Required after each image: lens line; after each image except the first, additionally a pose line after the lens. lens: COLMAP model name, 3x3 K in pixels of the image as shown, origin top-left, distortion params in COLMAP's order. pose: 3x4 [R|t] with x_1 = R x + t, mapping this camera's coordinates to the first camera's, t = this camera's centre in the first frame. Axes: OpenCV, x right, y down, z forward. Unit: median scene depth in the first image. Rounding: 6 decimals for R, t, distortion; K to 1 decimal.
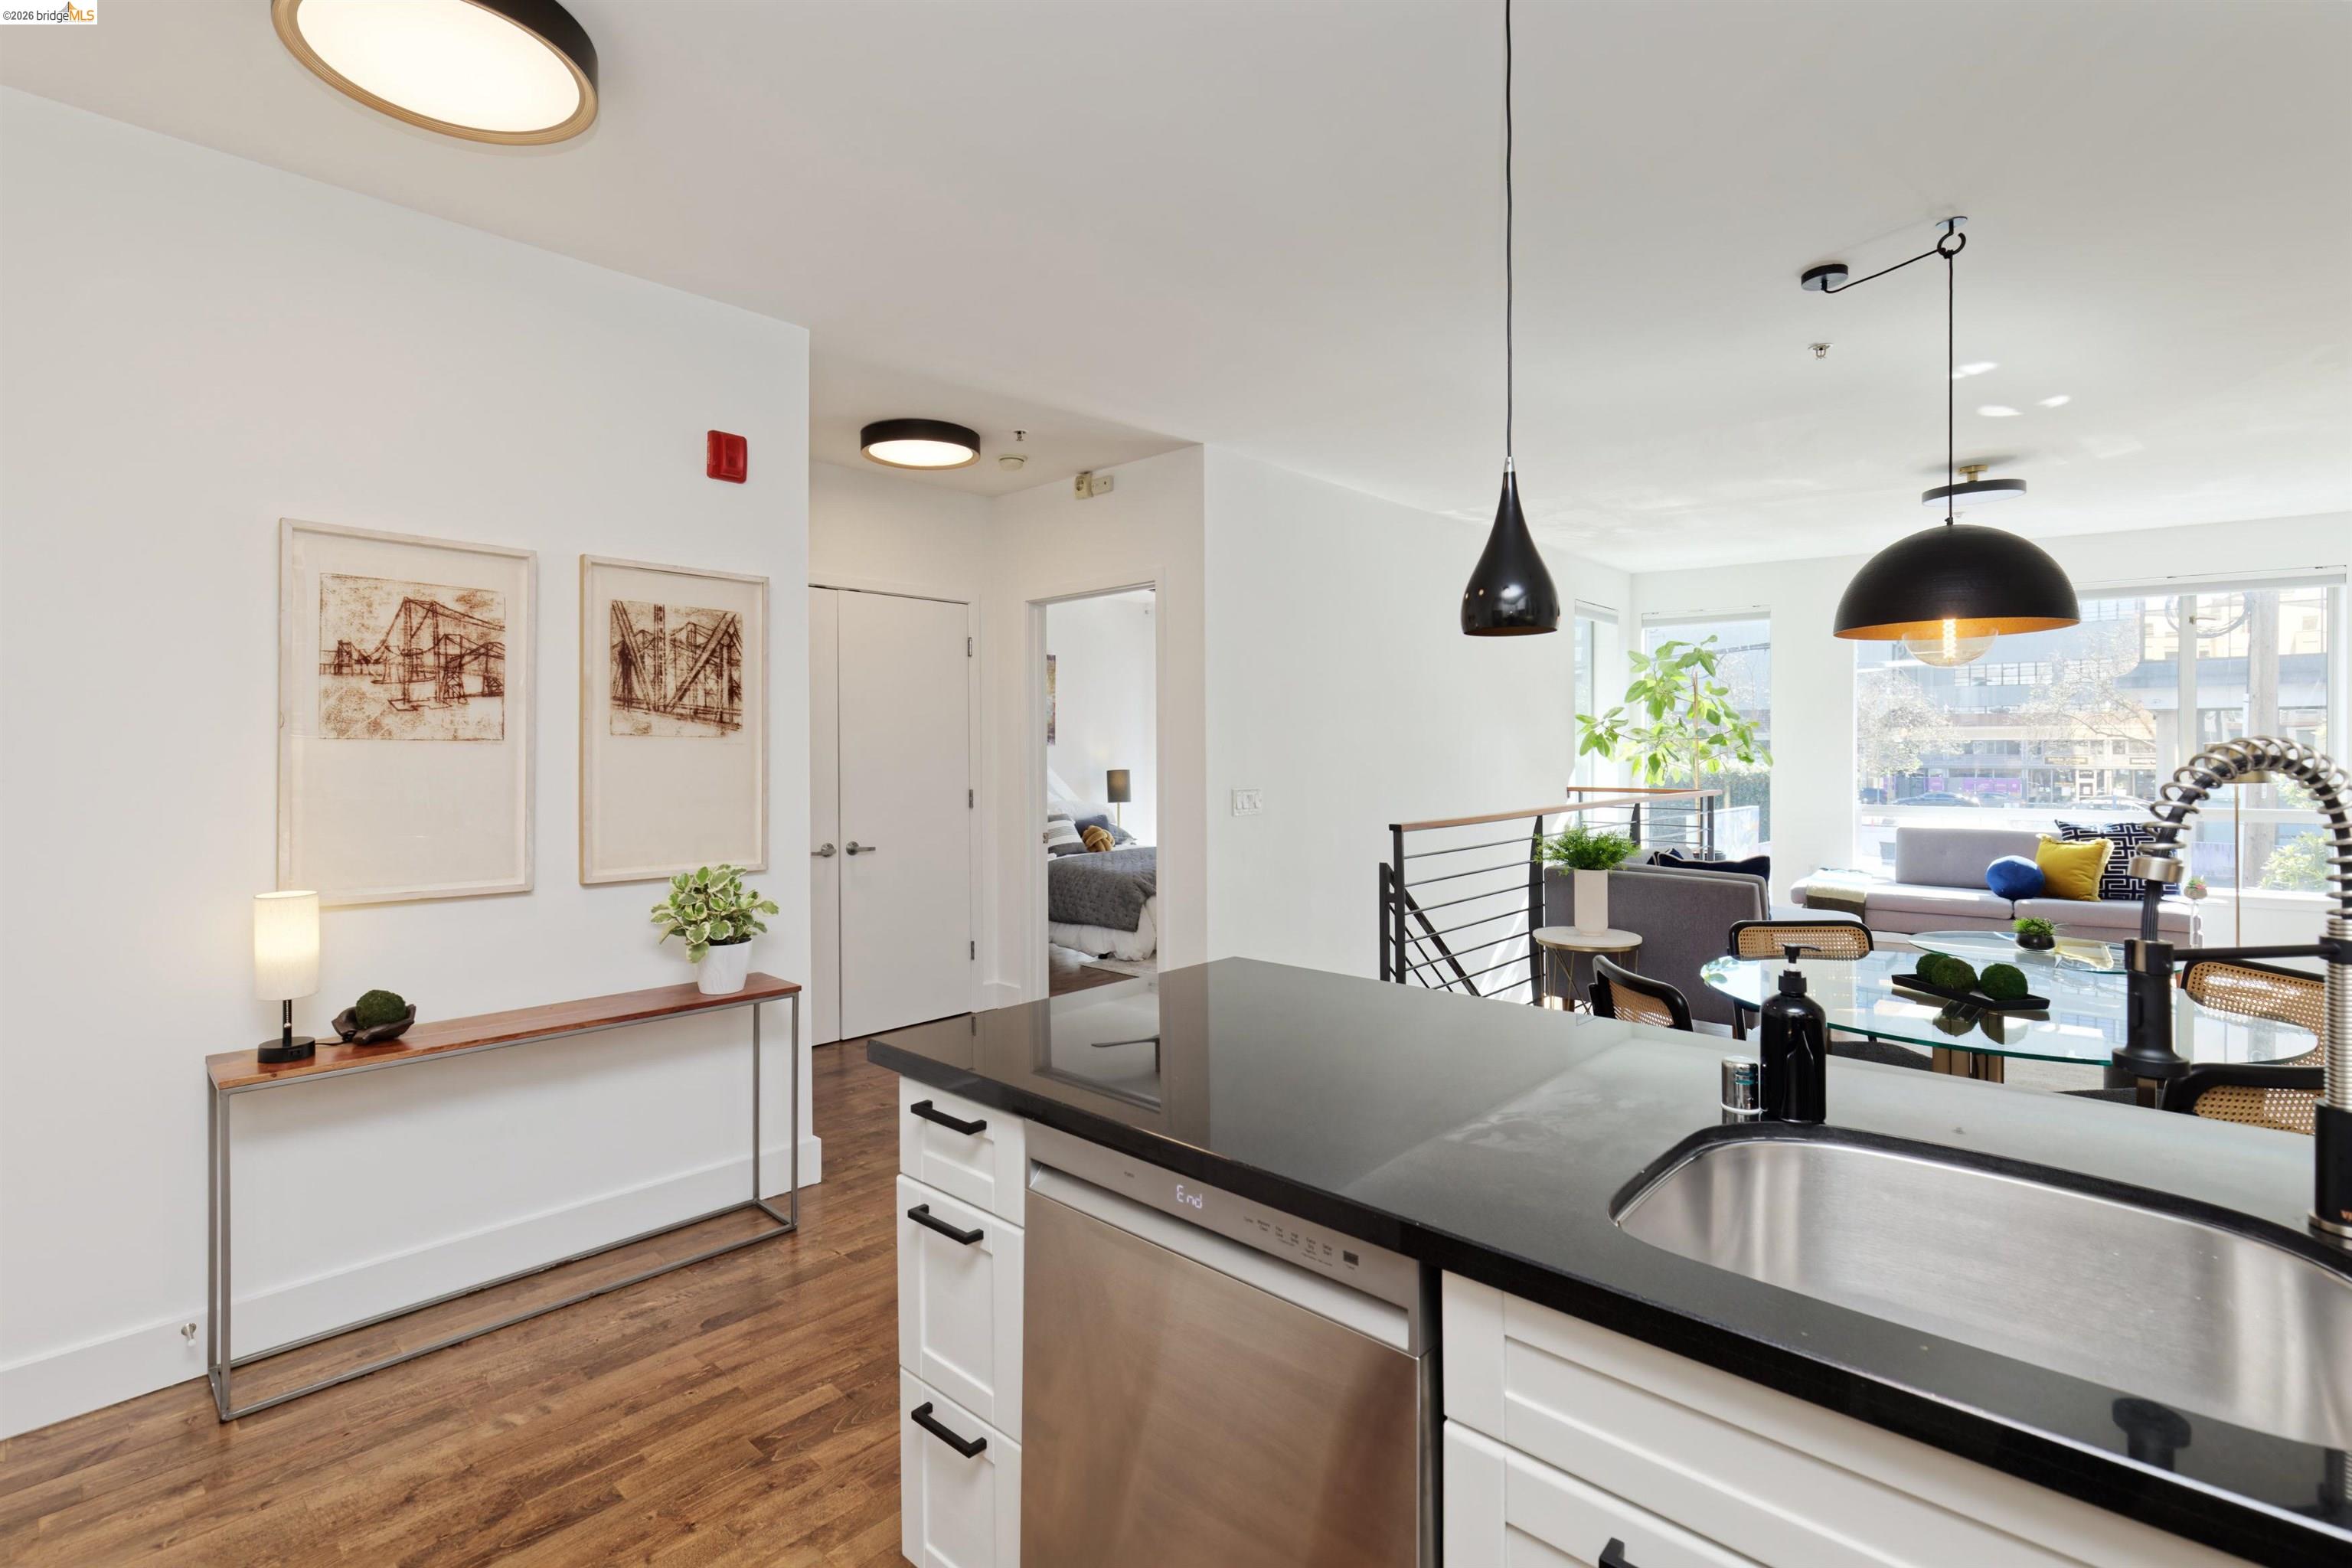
lens RADIAL K [[1081.9, 0, 1161.1], [0, 1081.9, 747.7], [0, 0, 1]] dist [0.010084, -0.001004]
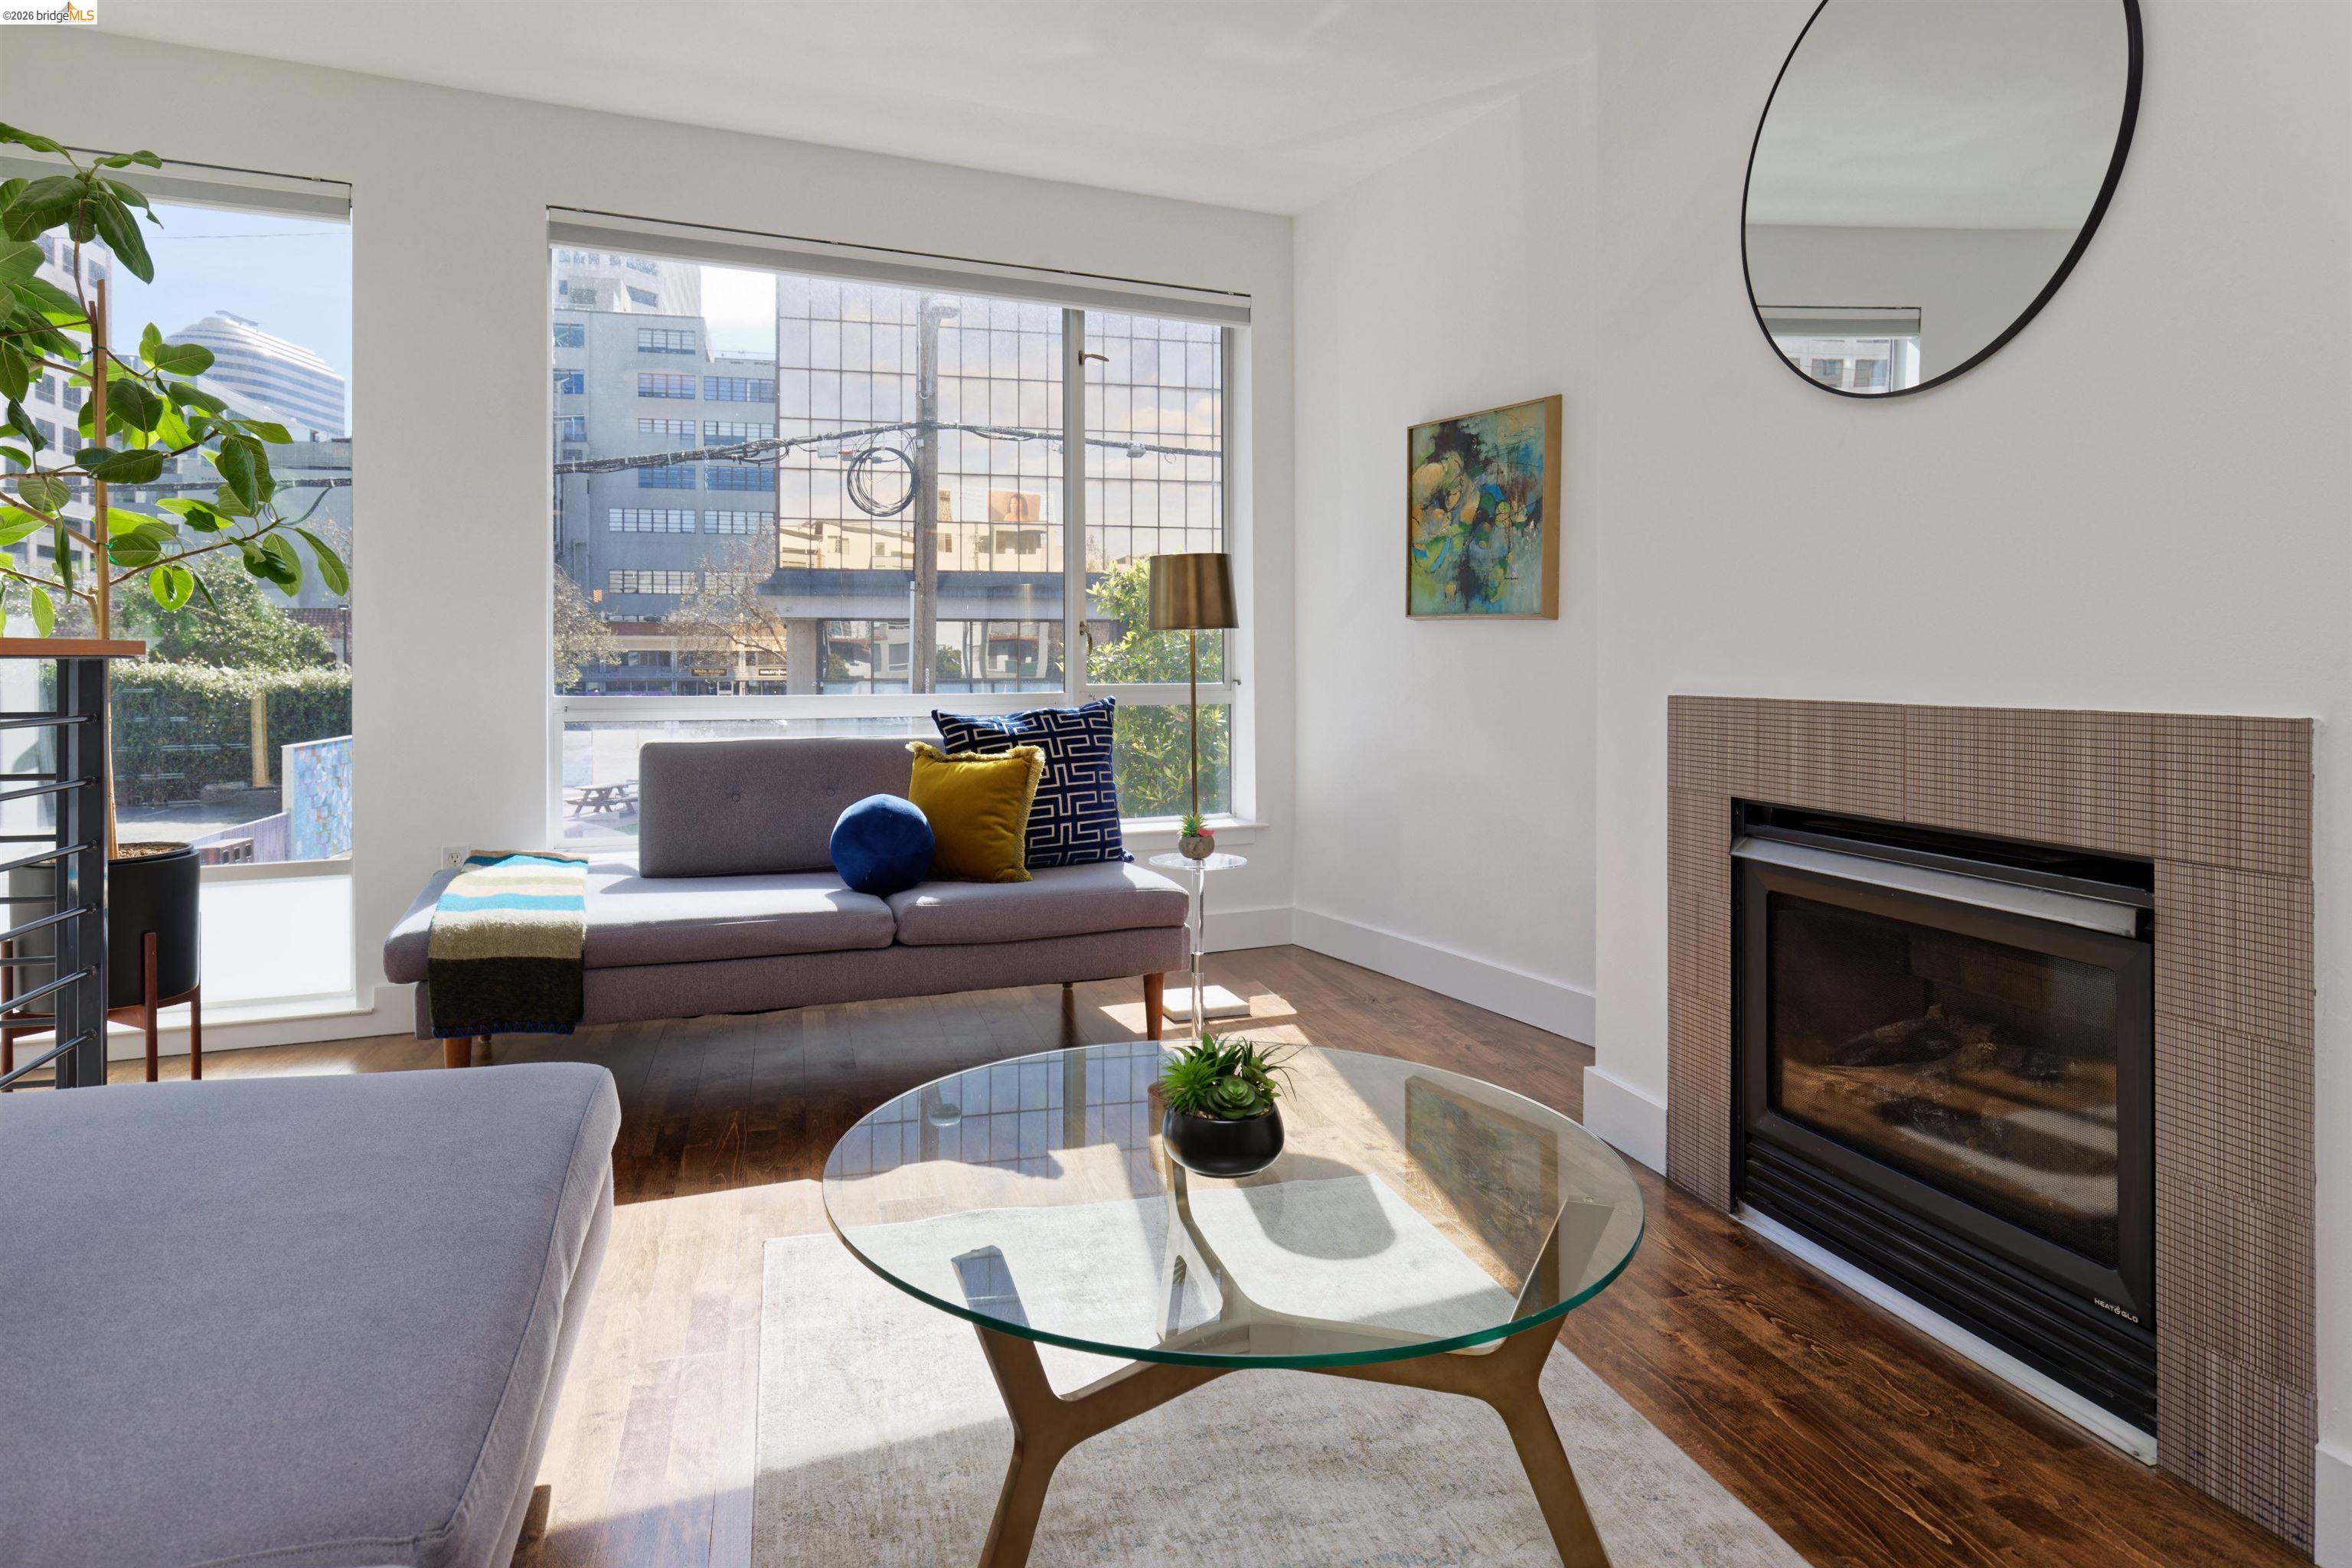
lens RADIAL K [[1329.3, 0, 1120.5], [0, 1329.3, 656.3], [0, 0, 1]] dist [-0.000404, 0.000758]
pose [[0.539907, 0.006781, 0.841698, 0.422039], [-0.003058, 0.999977, -0.006095, 0.051357], [-0.841719, 0.000717, 0.539915, 0.693711]]
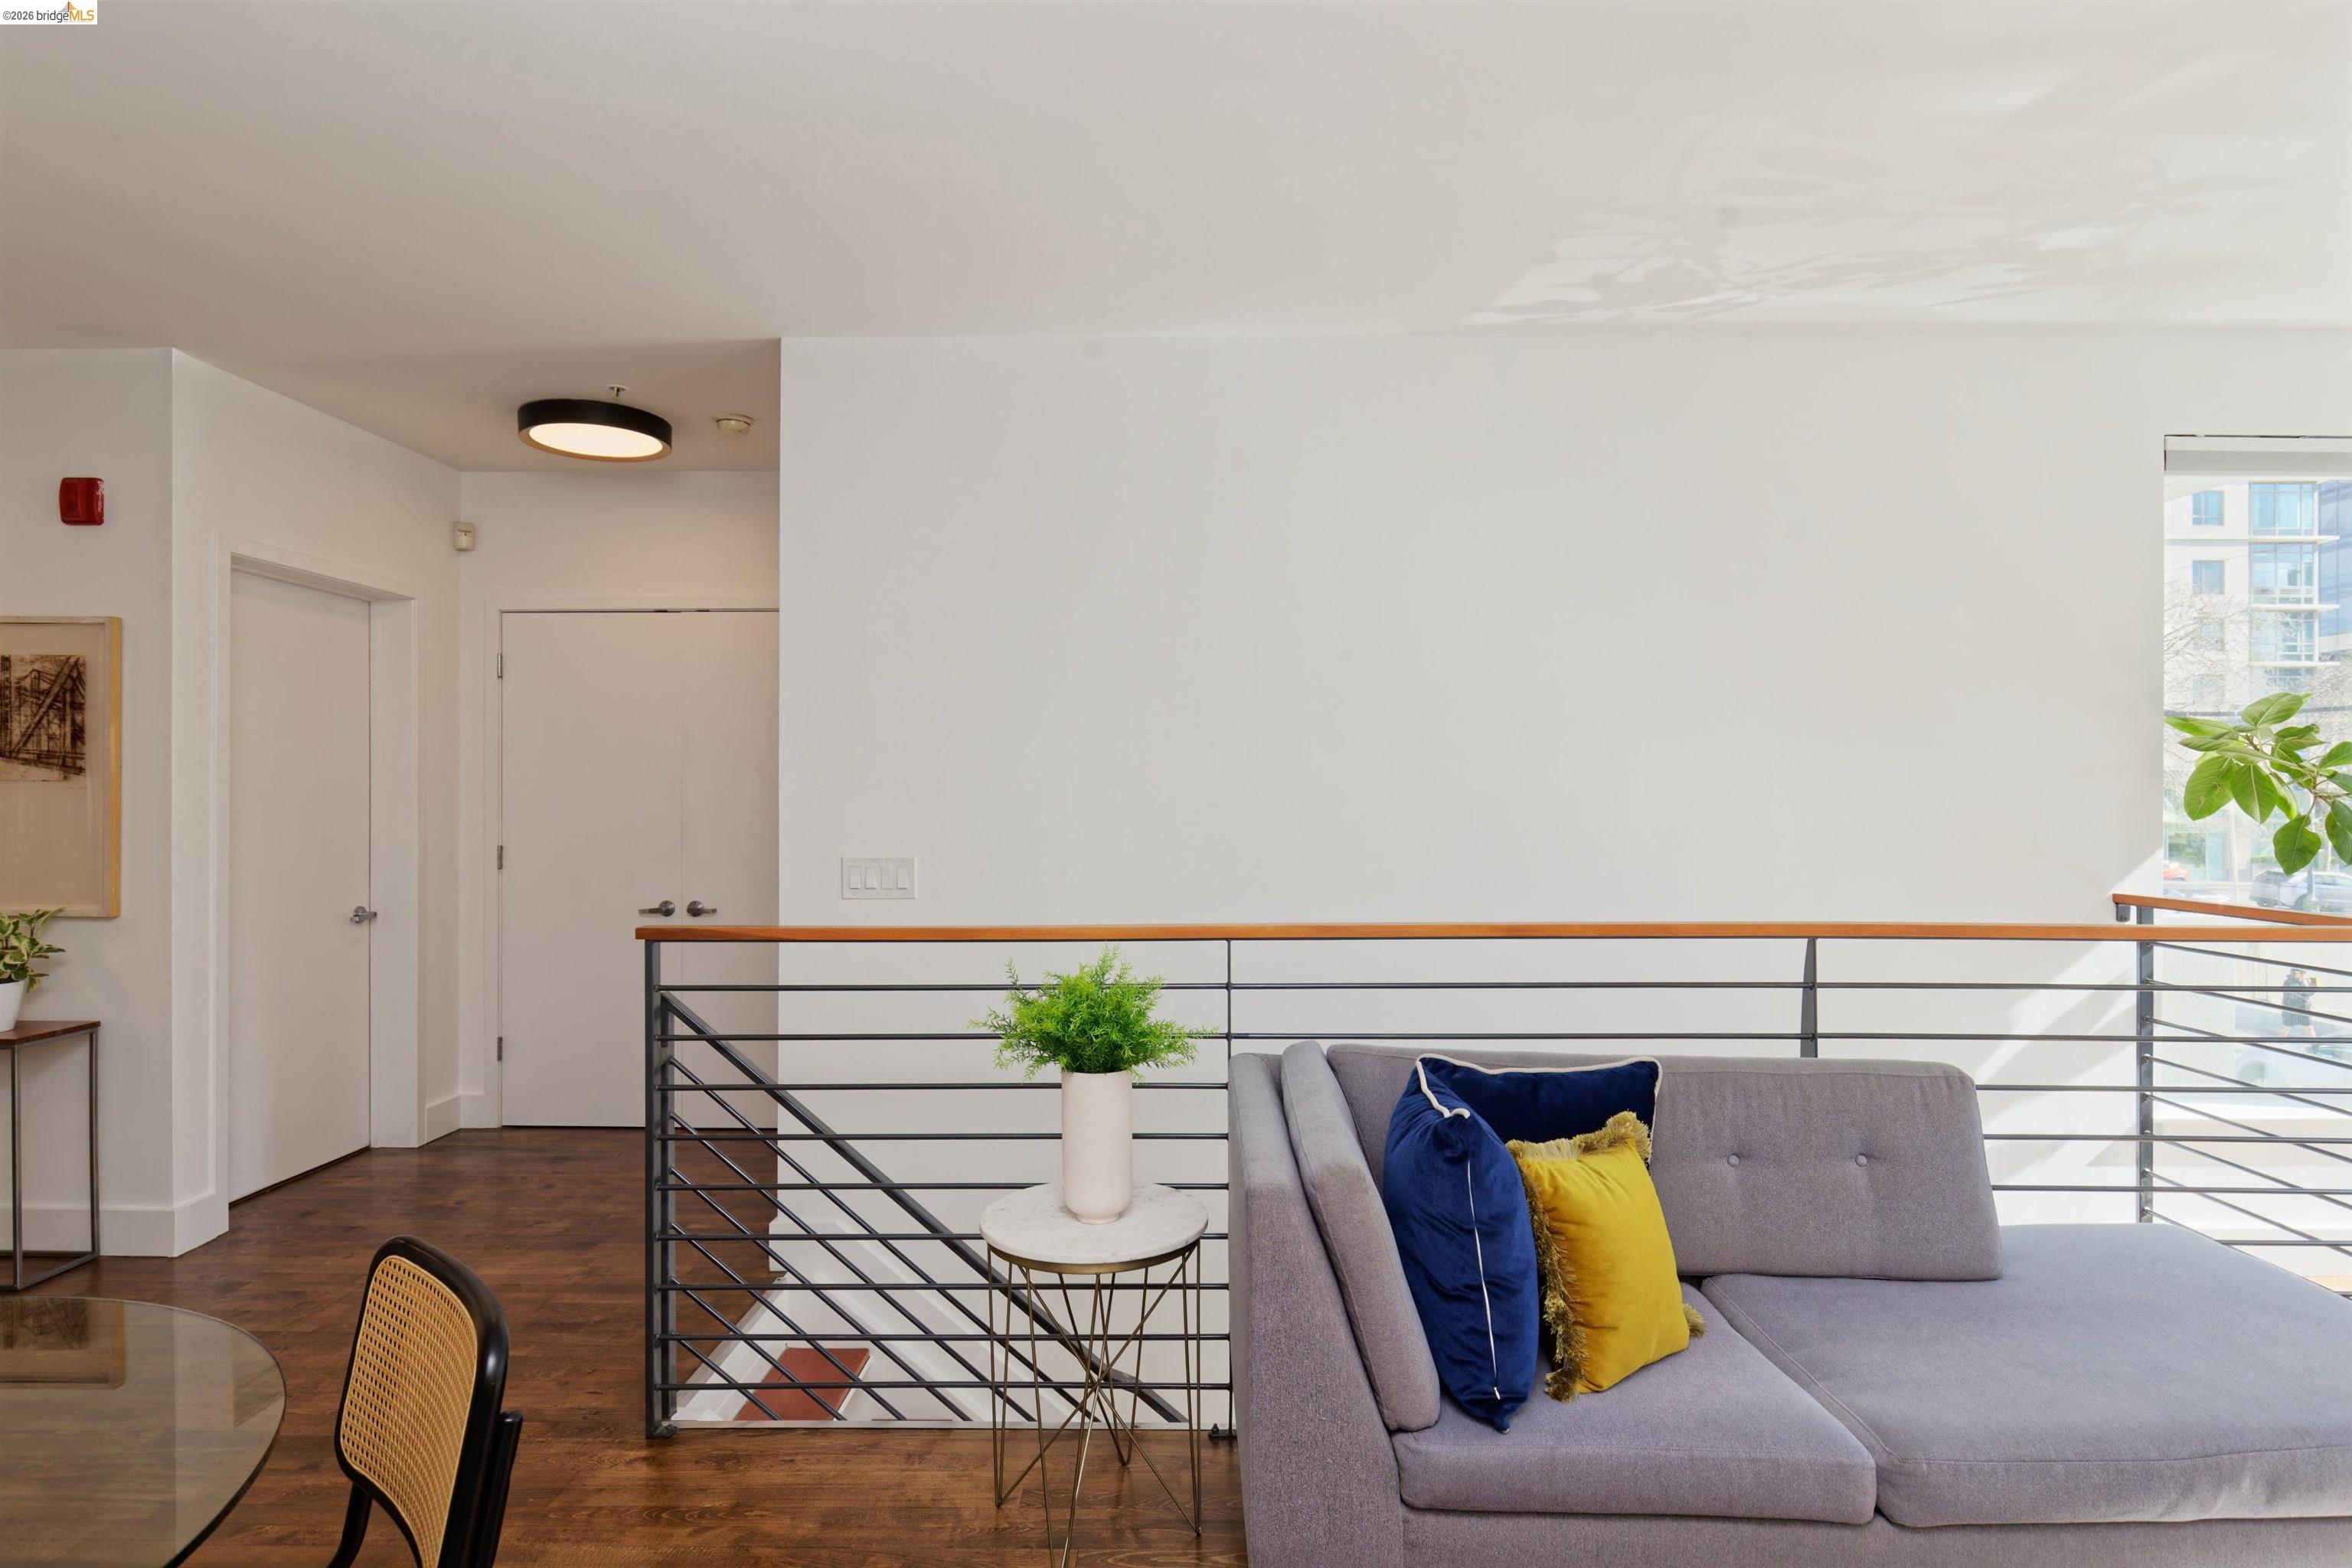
lens RADIAL K [[1249.4, 0, 1175.8], [0, 1249.4, 799.3], [0, 0, 1]] dist [0.000630, 0.001001]
pose [[0.675246, 0.005324, -0.737573, 0.616684], [-0.002005, 0.999984, 0.005382, -0.000631], [0.737590, -0.002155, 0.675246, 0.525630]]
